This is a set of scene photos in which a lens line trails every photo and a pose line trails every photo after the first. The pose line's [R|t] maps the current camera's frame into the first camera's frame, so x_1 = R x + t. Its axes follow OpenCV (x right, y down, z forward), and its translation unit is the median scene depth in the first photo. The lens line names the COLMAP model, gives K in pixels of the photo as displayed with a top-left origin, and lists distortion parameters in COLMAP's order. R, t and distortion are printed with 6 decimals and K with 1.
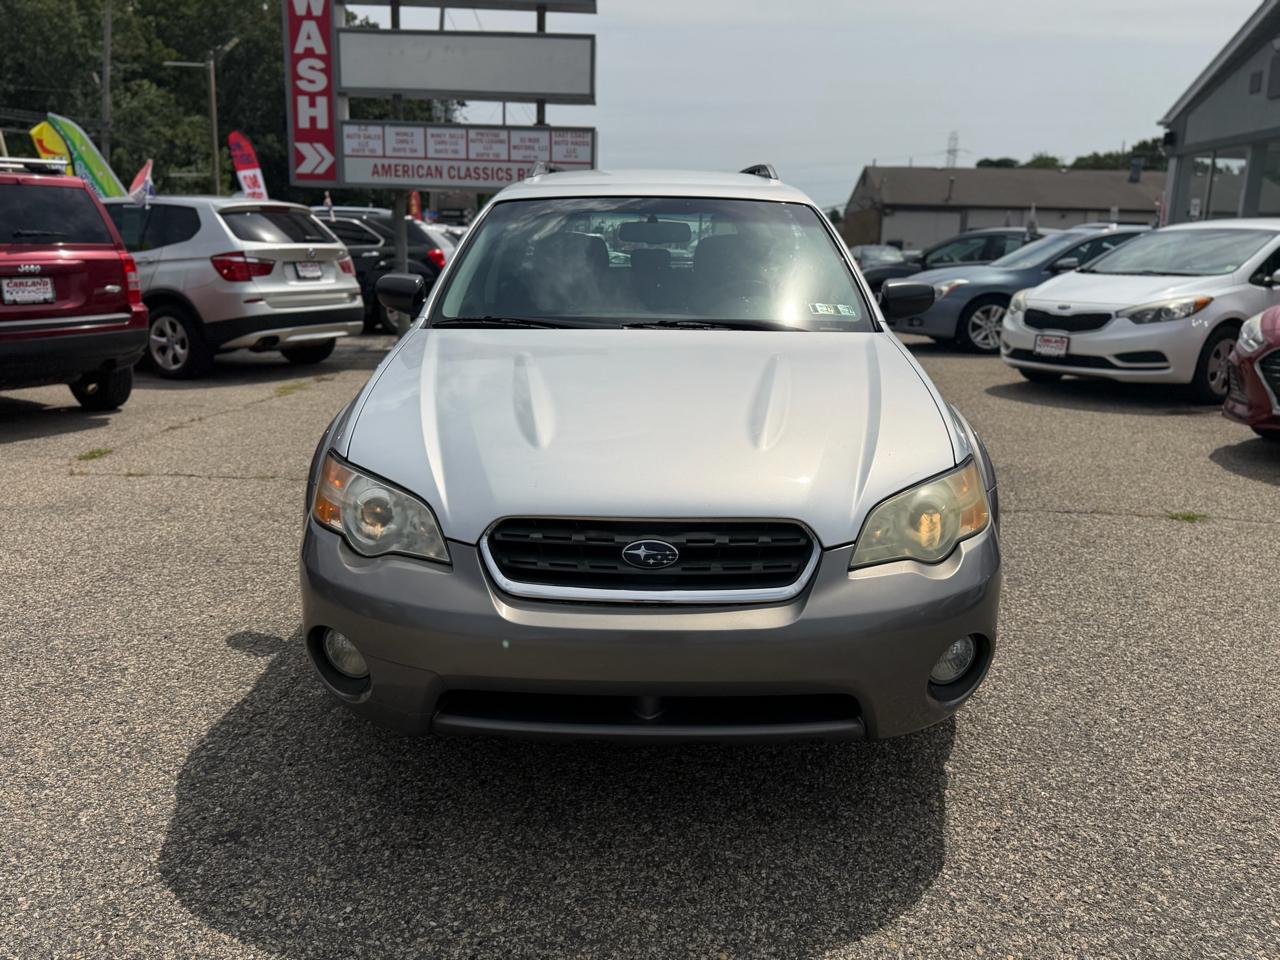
lens RADIAL K [[1032.1, 0, 640.0], [0, 1032.1, 480.0], [0, 0, 1]] dist [0.007180, -0.020060]
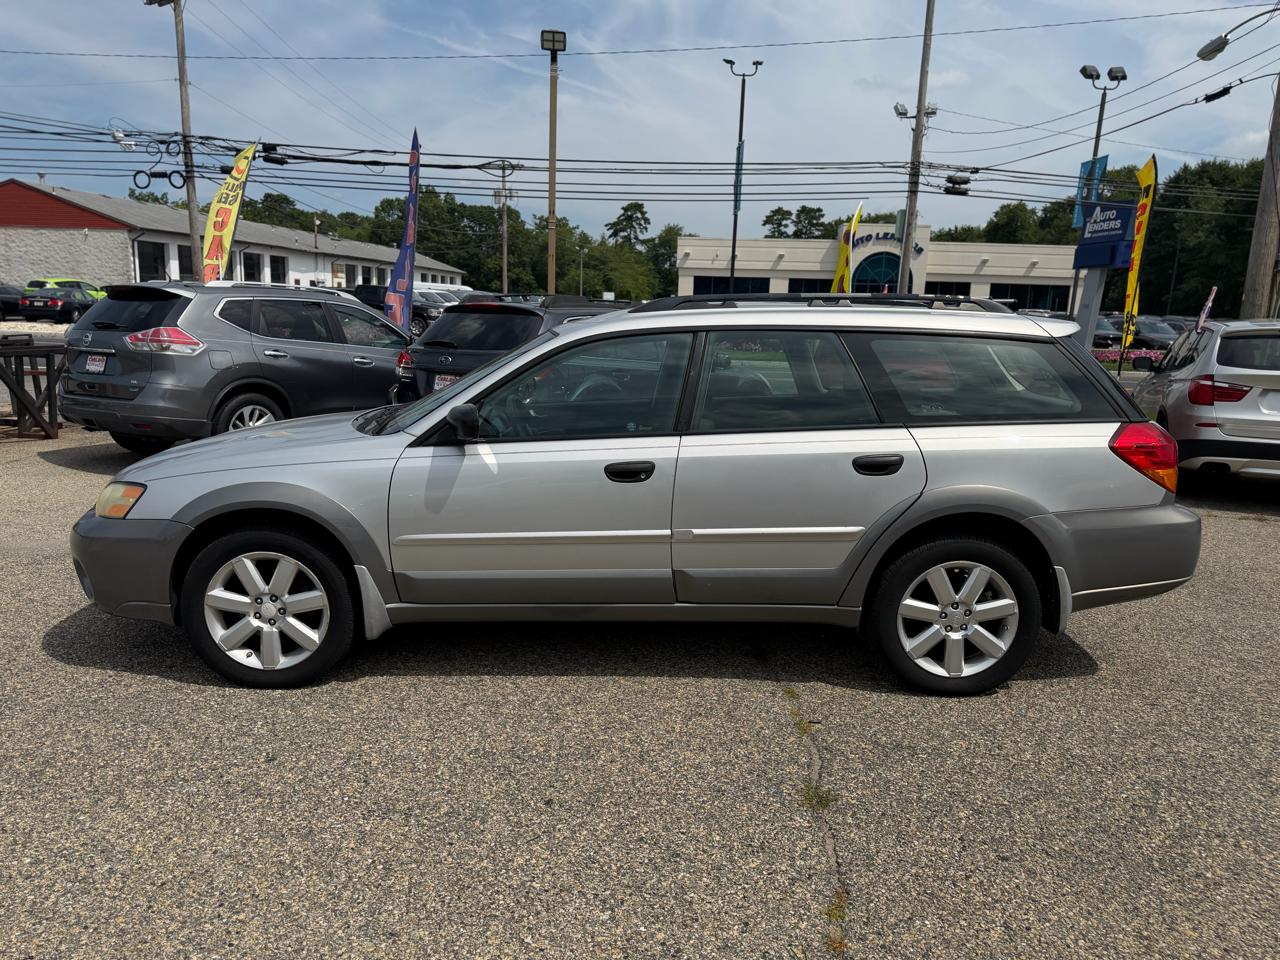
lens RADIAL K [[956.4, 0, 749.2], [0, 956.4, 482.2], [0, 0, 1]] dist [0.032355, -0.048483]
pose [[0.036162, 0.156396, -0.987032, 0.519093], [-0.251390, 0.957341, 0.142482, -0.141522], [0.967210, 0.242978, 0.073936, 0.521142]]
